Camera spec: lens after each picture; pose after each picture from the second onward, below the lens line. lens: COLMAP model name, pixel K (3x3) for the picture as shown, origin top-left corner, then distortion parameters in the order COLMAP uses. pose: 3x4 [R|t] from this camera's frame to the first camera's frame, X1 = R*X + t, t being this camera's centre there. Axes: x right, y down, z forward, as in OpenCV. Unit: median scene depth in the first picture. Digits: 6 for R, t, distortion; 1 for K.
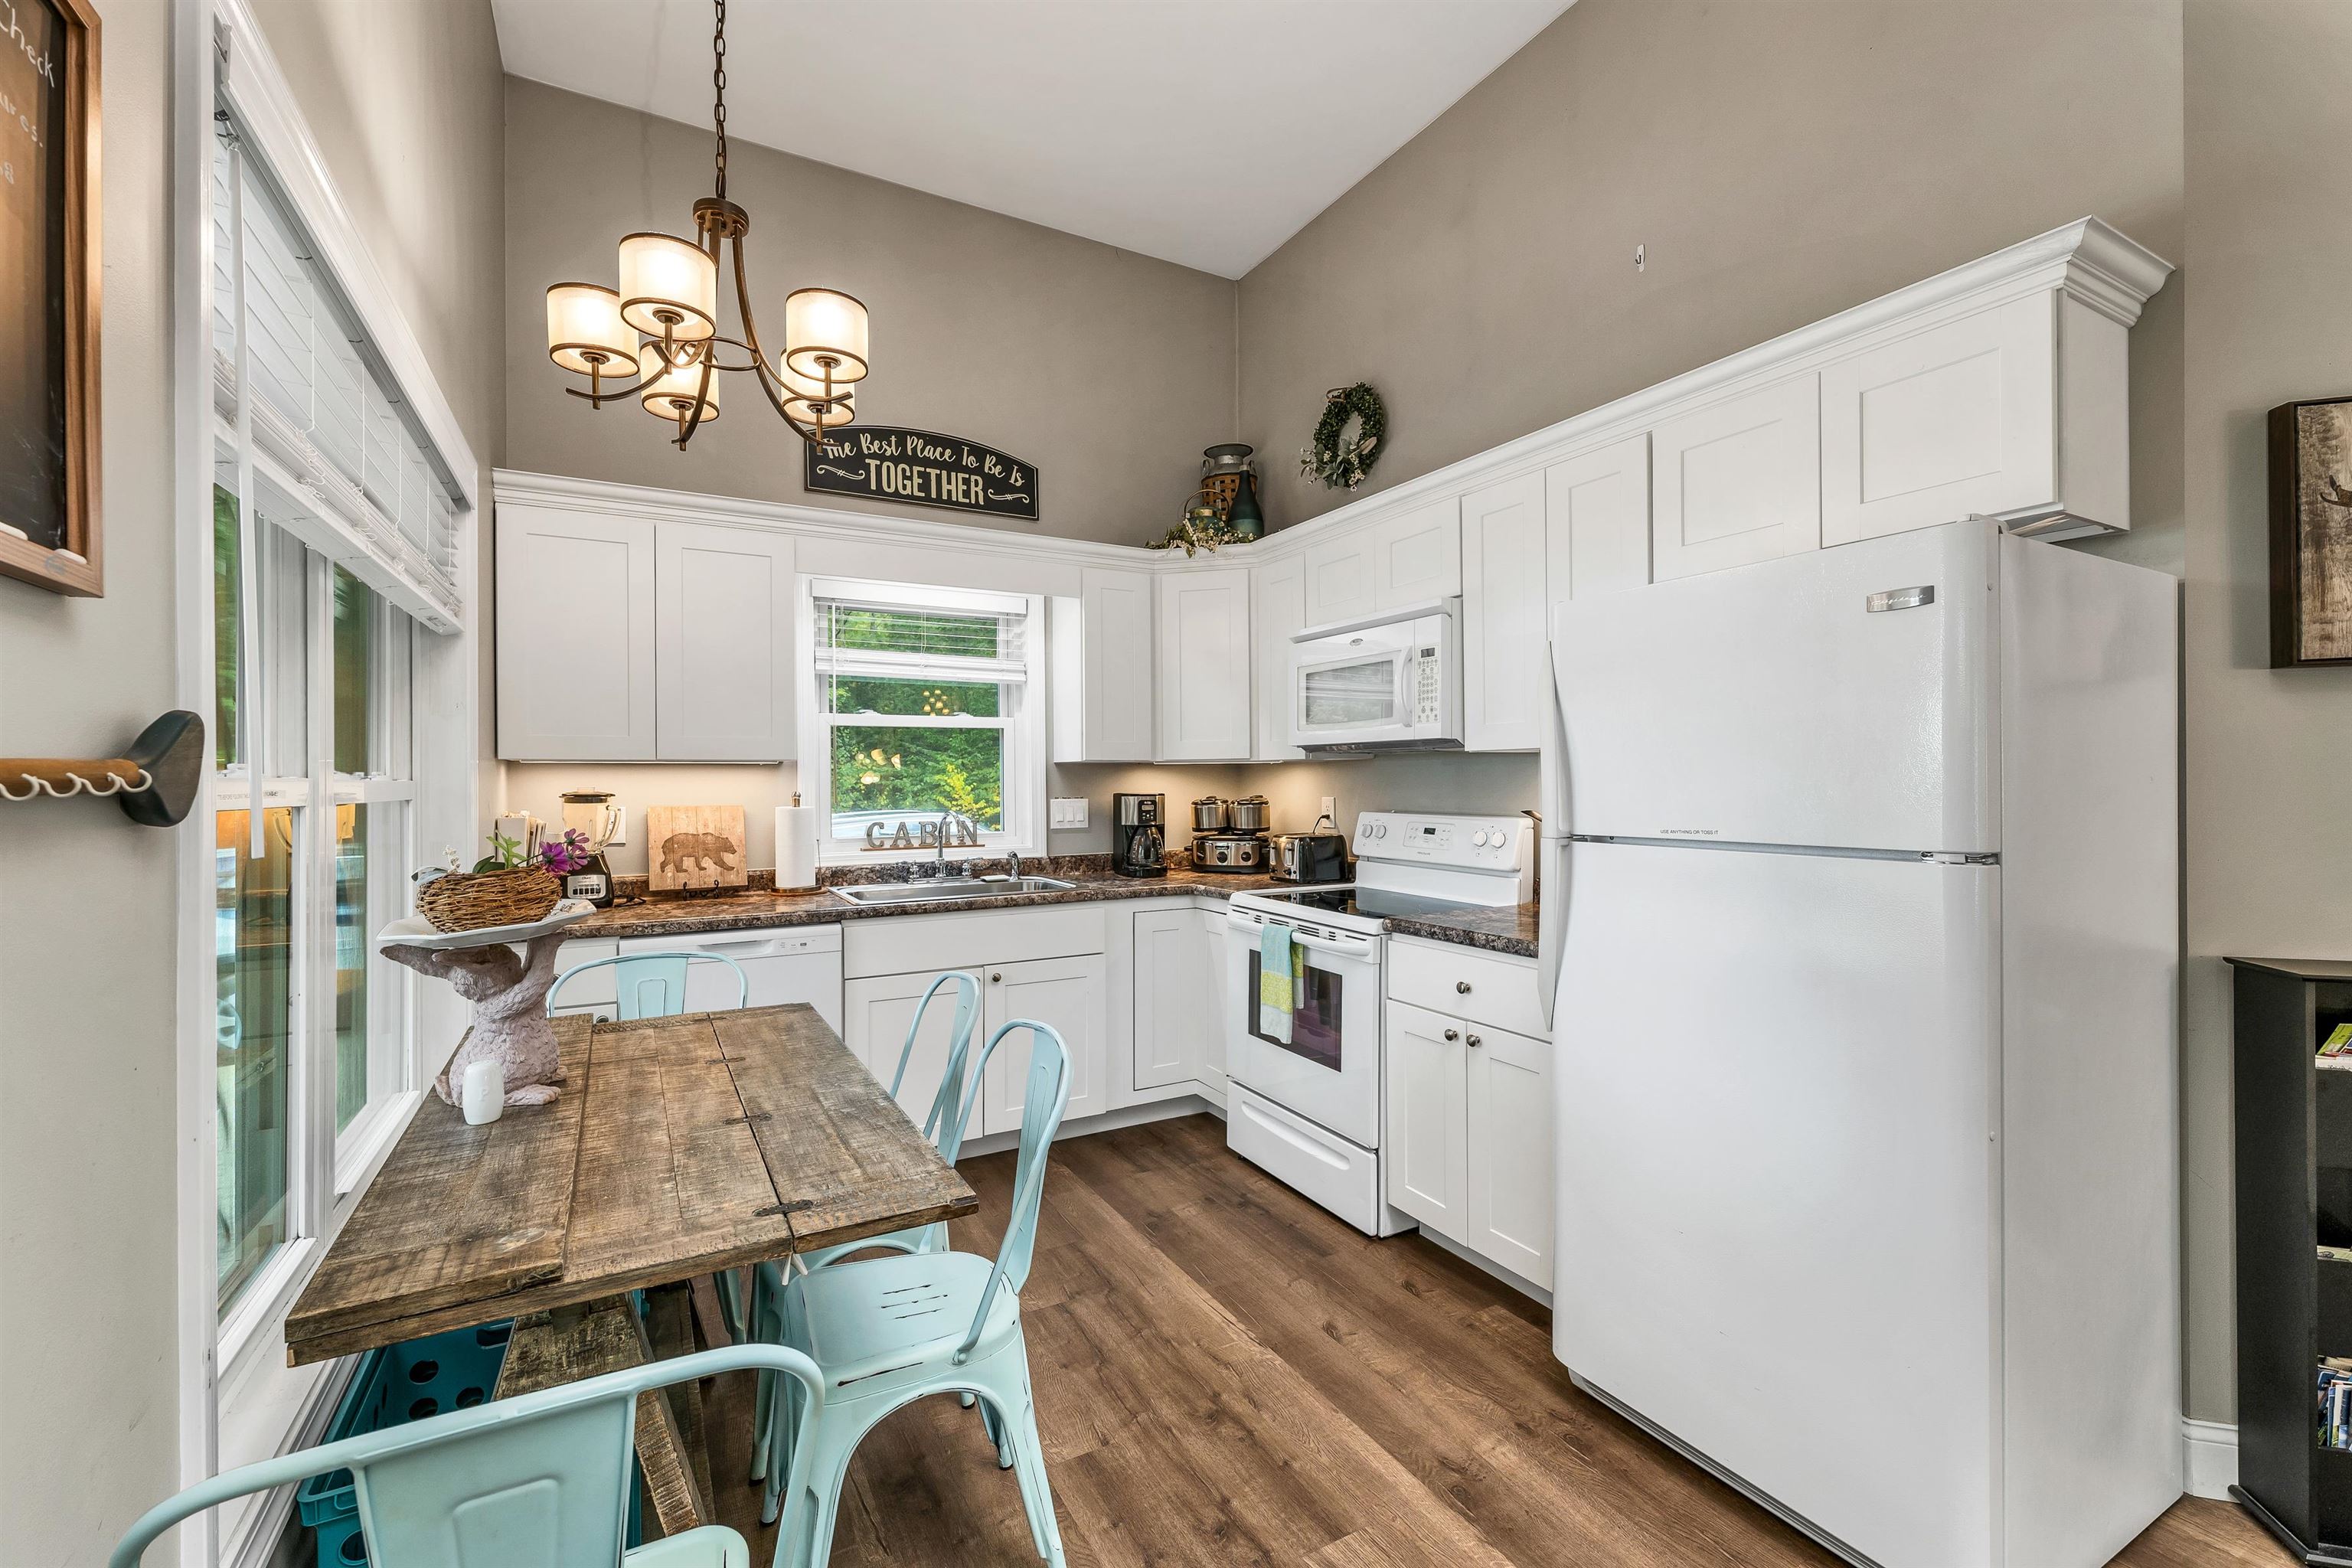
lens RADIAL K [[988.4, 0, 1179.6], [0, 988.4, 778.3], [0, 0, 1]] dist [-0.004398, 0.000262]
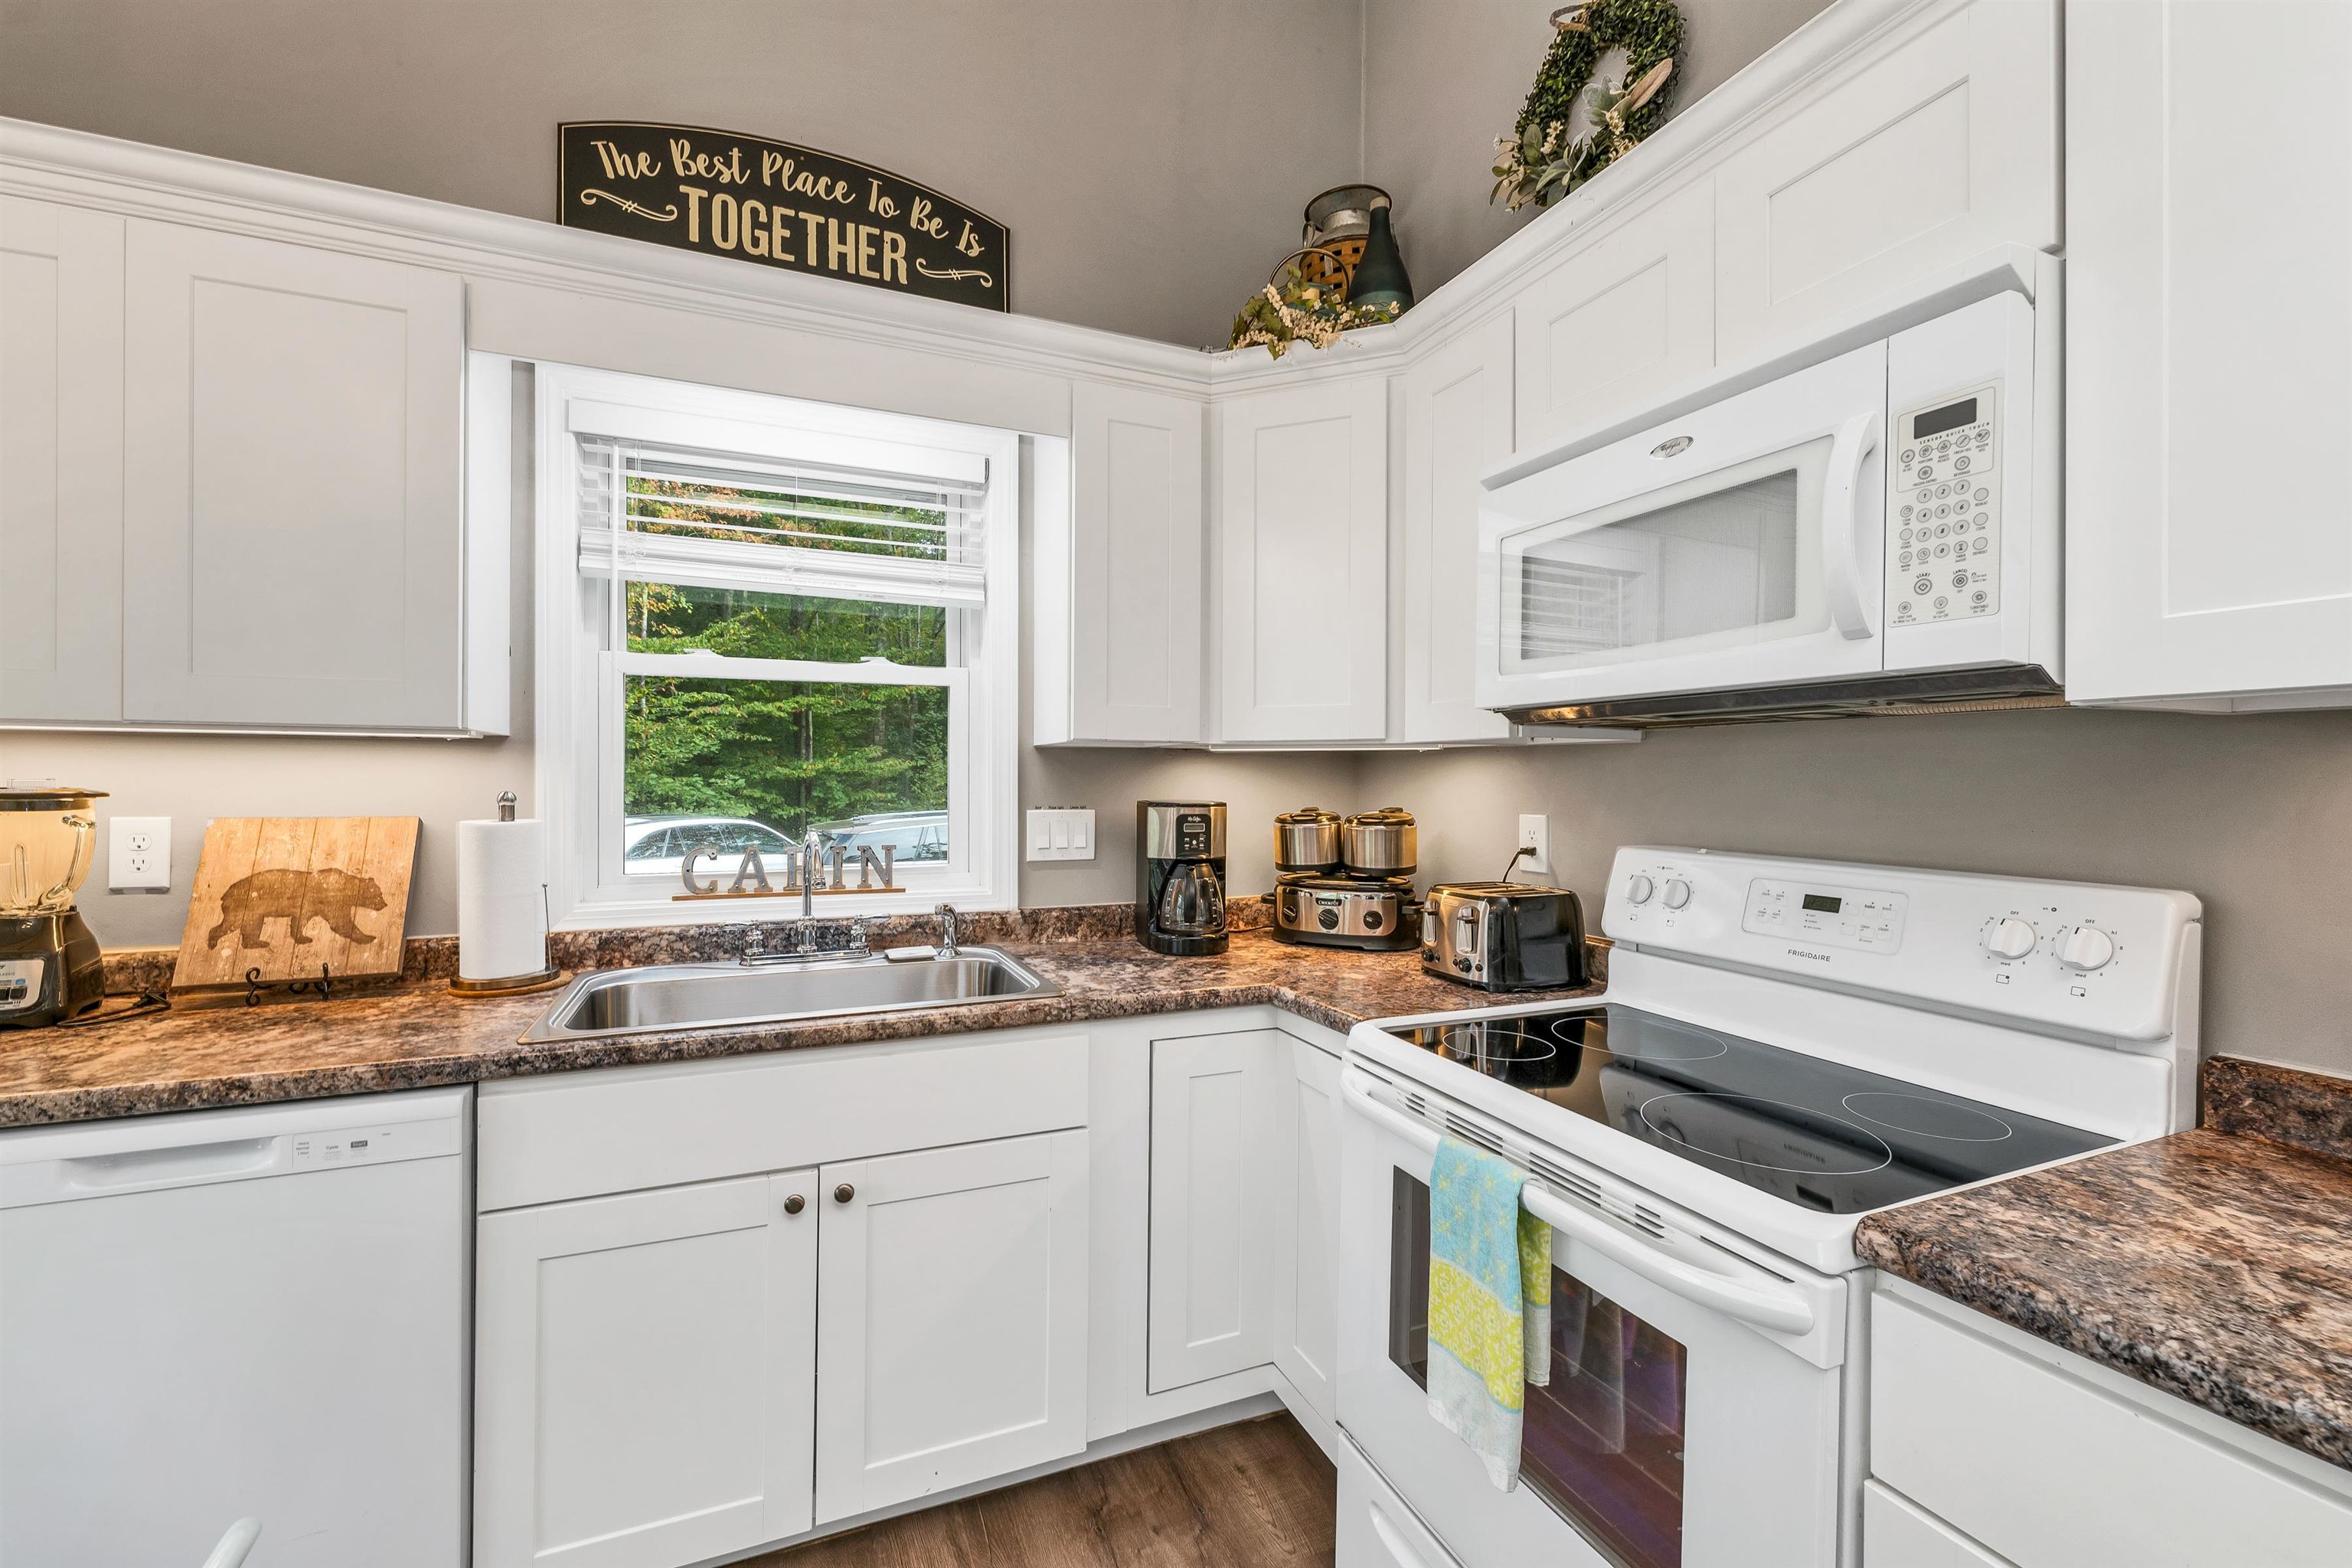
lens RADIAL K [[988.4, 0, 1168.1], [0, 988.4, 780.8], [0, 0, 1]] dist [-0.004398, 0.000262]
pose [[0.993874, 0.012305, -0.109832, 0.014831], [-0.012070, 0.999923, 0.002800, 0.001967], [0.109858, -0.001457, 0.993946, 0.478164]]
